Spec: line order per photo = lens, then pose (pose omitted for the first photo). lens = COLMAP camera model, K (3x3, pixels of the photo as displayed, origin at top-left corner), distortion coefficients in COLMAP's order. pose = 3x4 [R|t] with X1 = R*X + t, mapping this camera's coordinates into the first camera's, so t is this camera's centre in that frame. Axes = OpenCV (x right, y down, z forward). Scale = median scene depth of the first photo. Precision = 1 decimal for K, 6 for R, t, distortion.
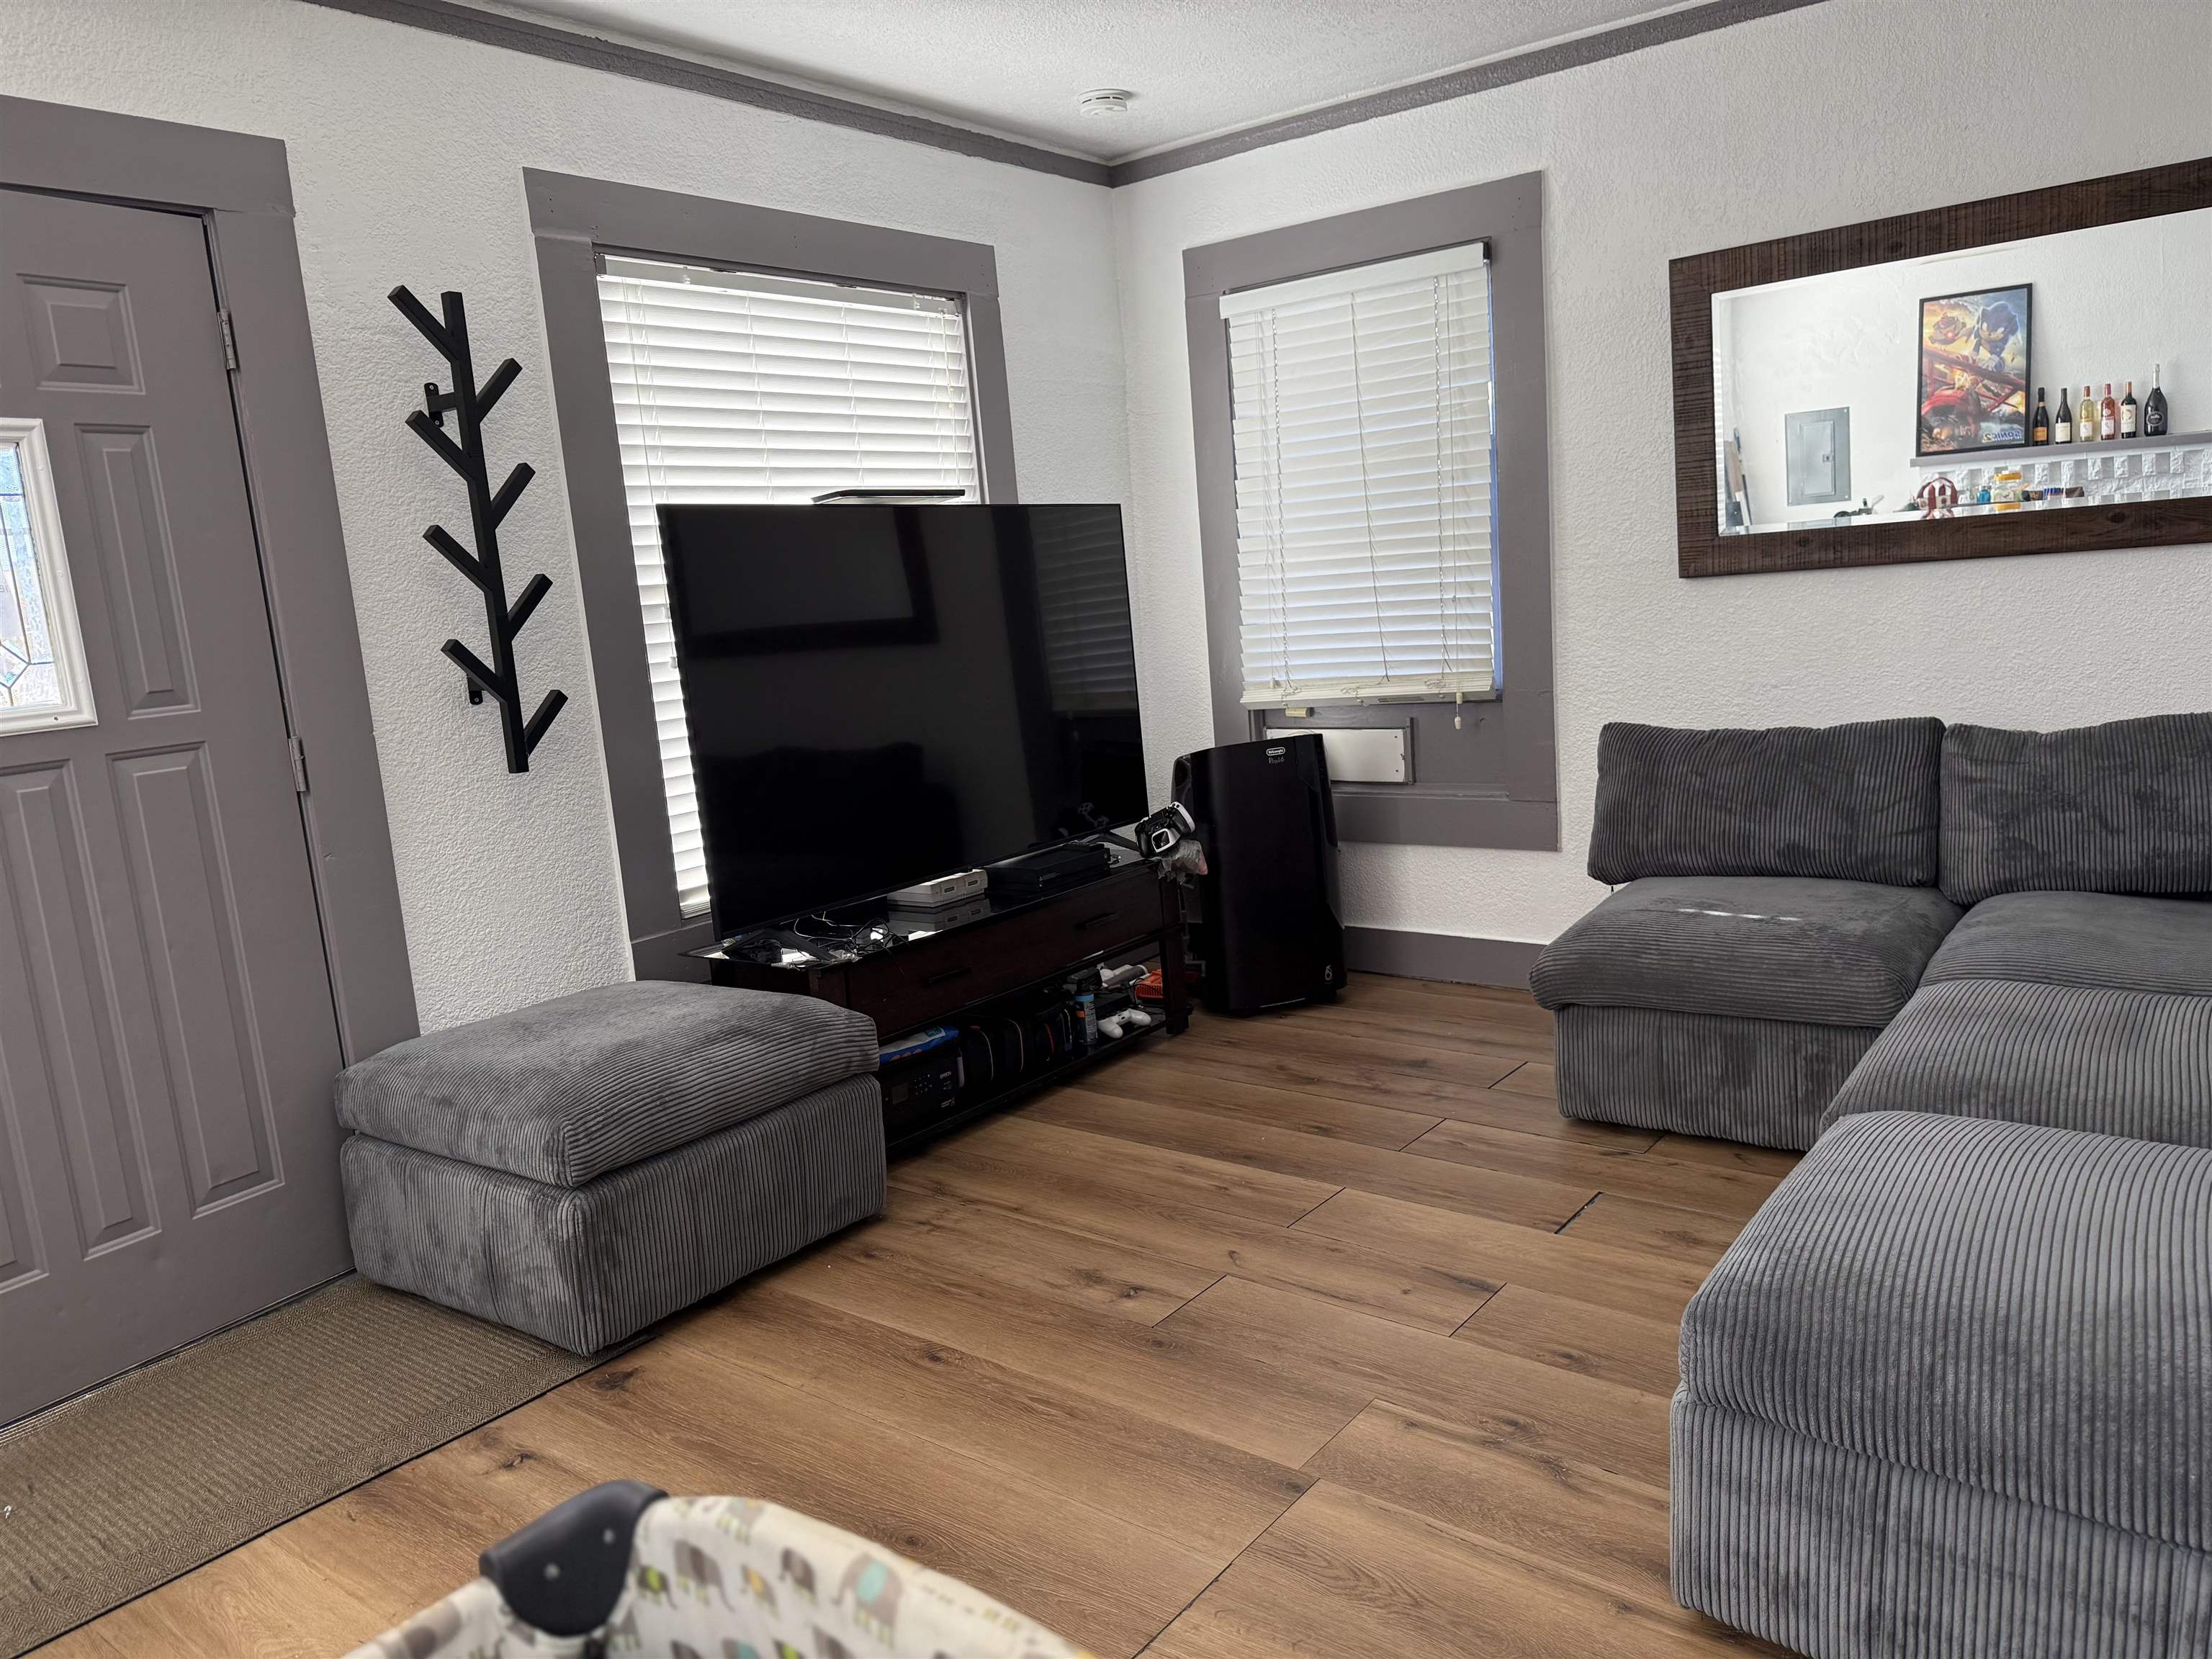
lens RADIAL K [[1529.6, 0, 1107.9], [0, 1529.6, 850.3], [0, 0, 1]] dist [0.095174, -0.129465]
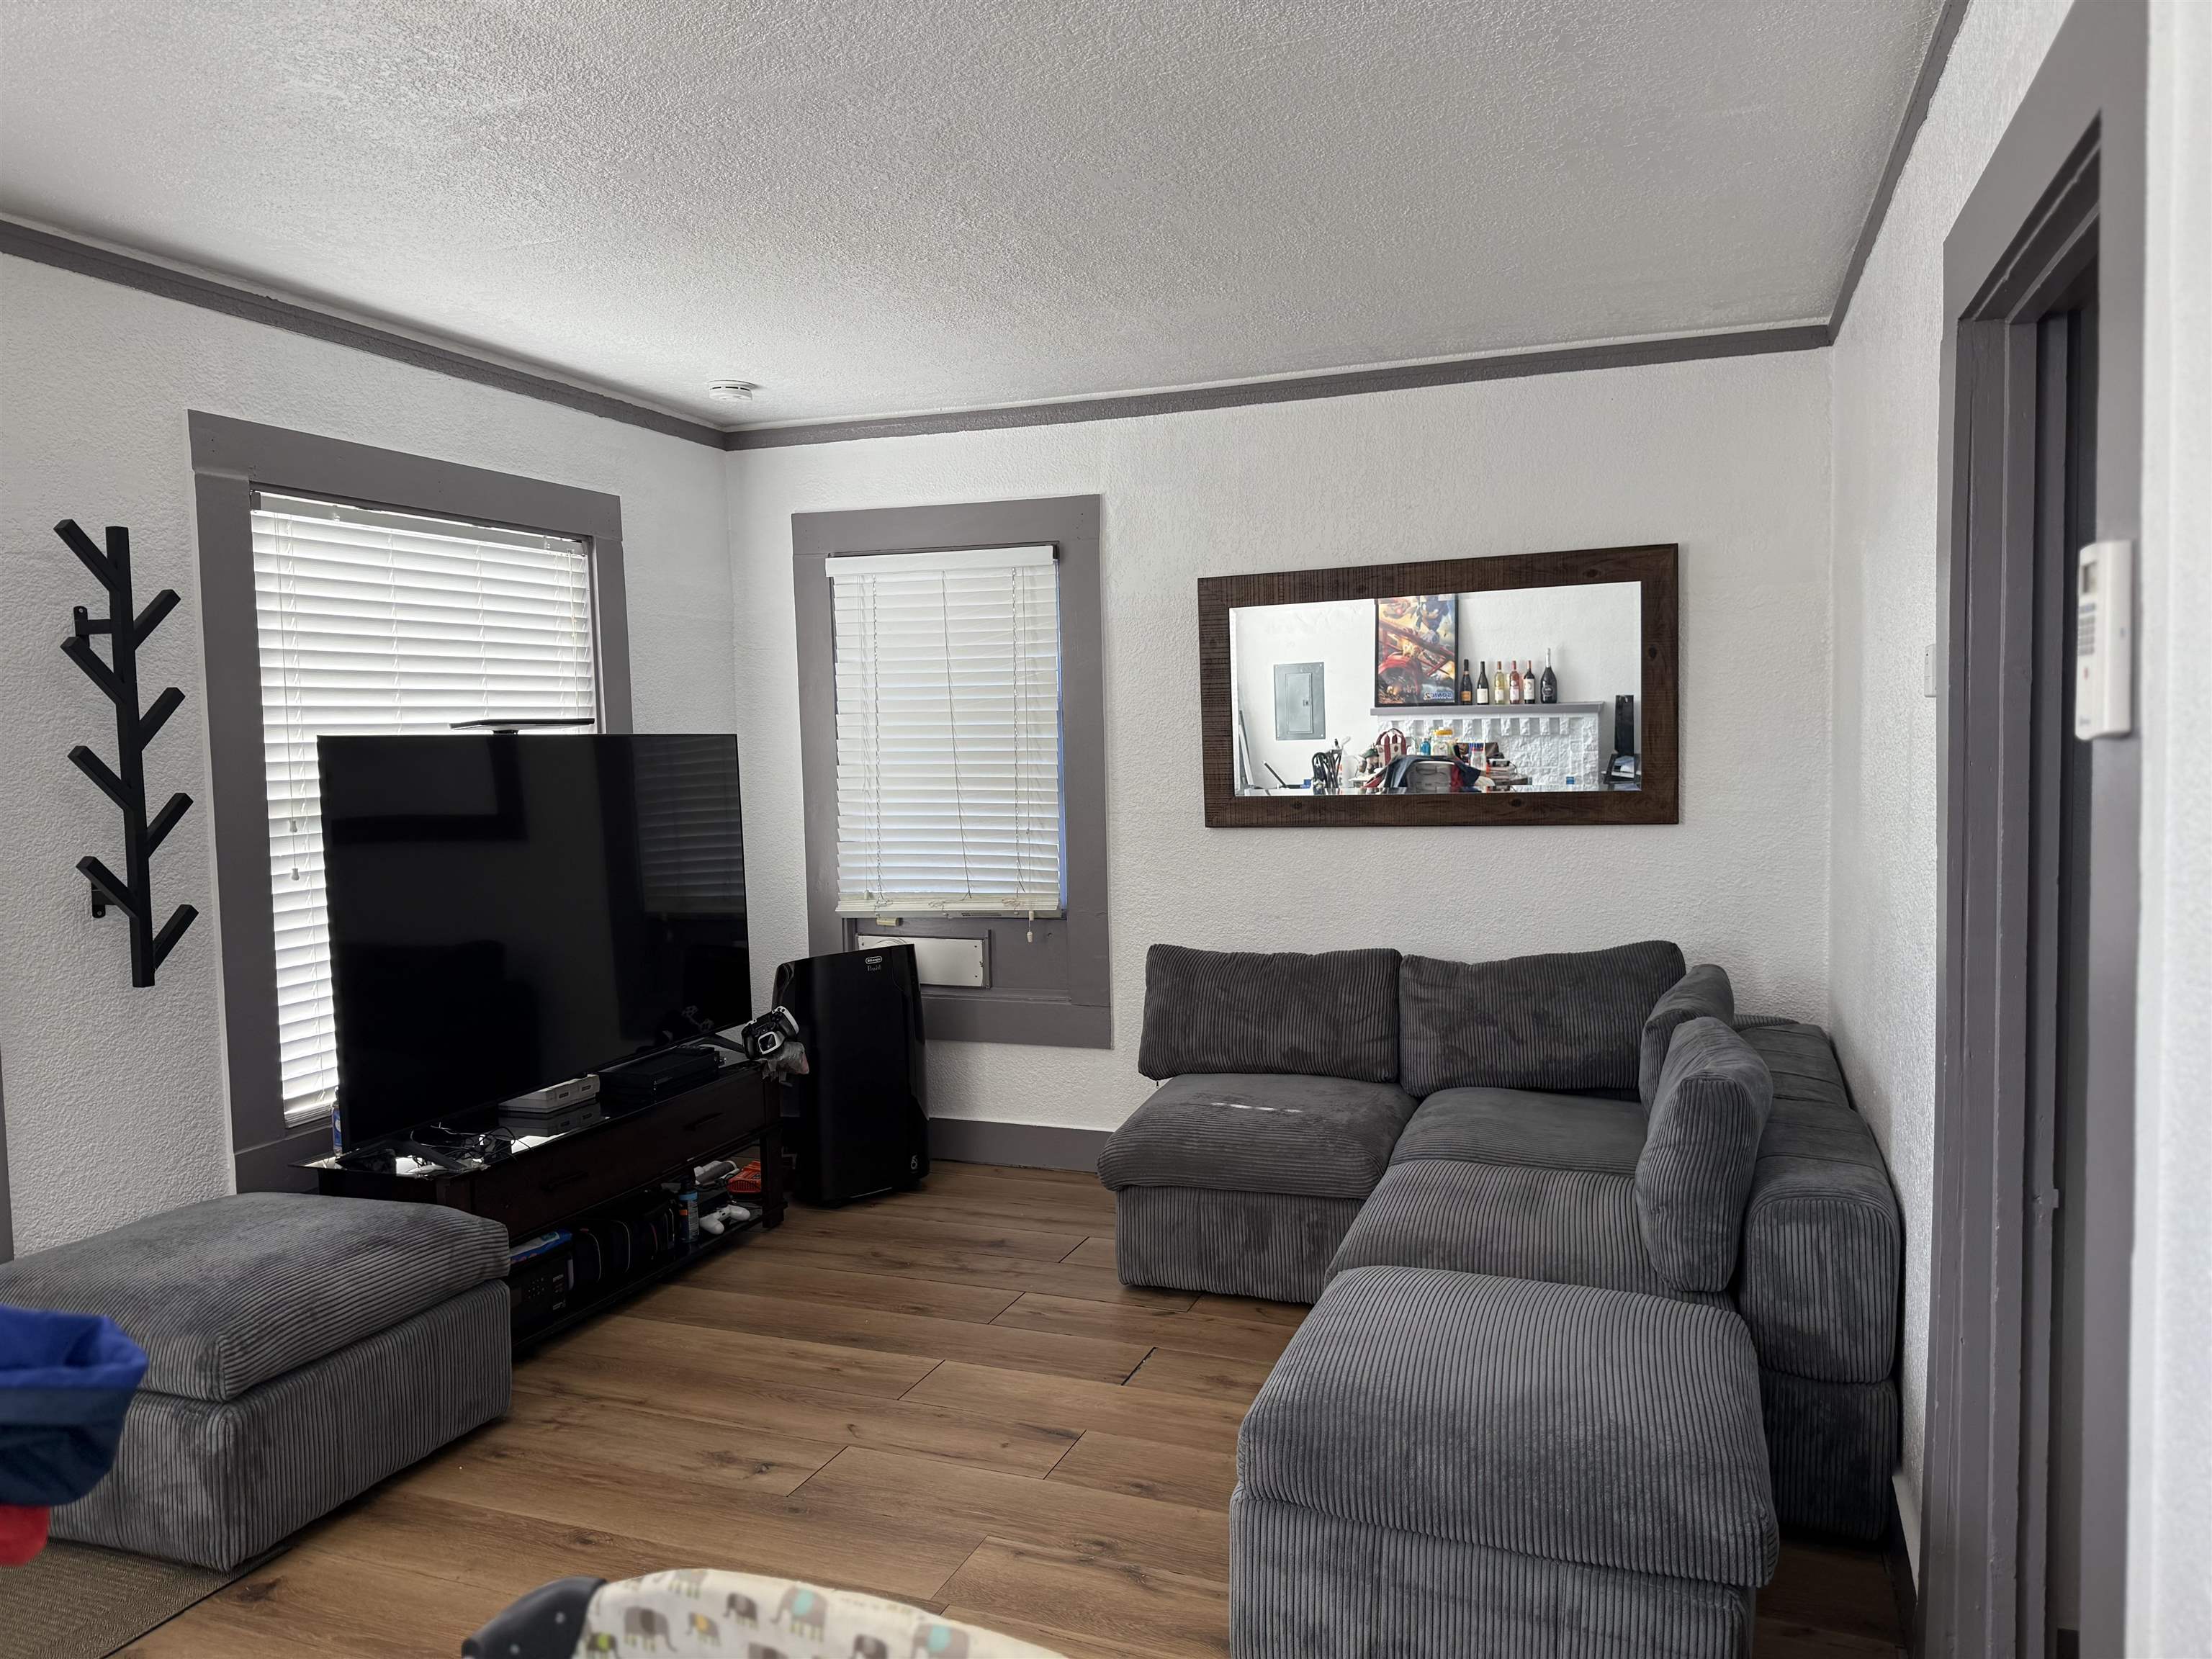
lens RADIAL K [[1529.6, 0, 1107.9], [0, 1529.6, 850.3], [0, 0, 1]] dist [0.095174, -0.129465]
pose [[0.953573, 0.037205, 0.298855, -0.080424], [-0.003092, 0.993497, -0.113817, -0.022821], [-0.301146, 0.107609, 0.947487, -0.146815]]
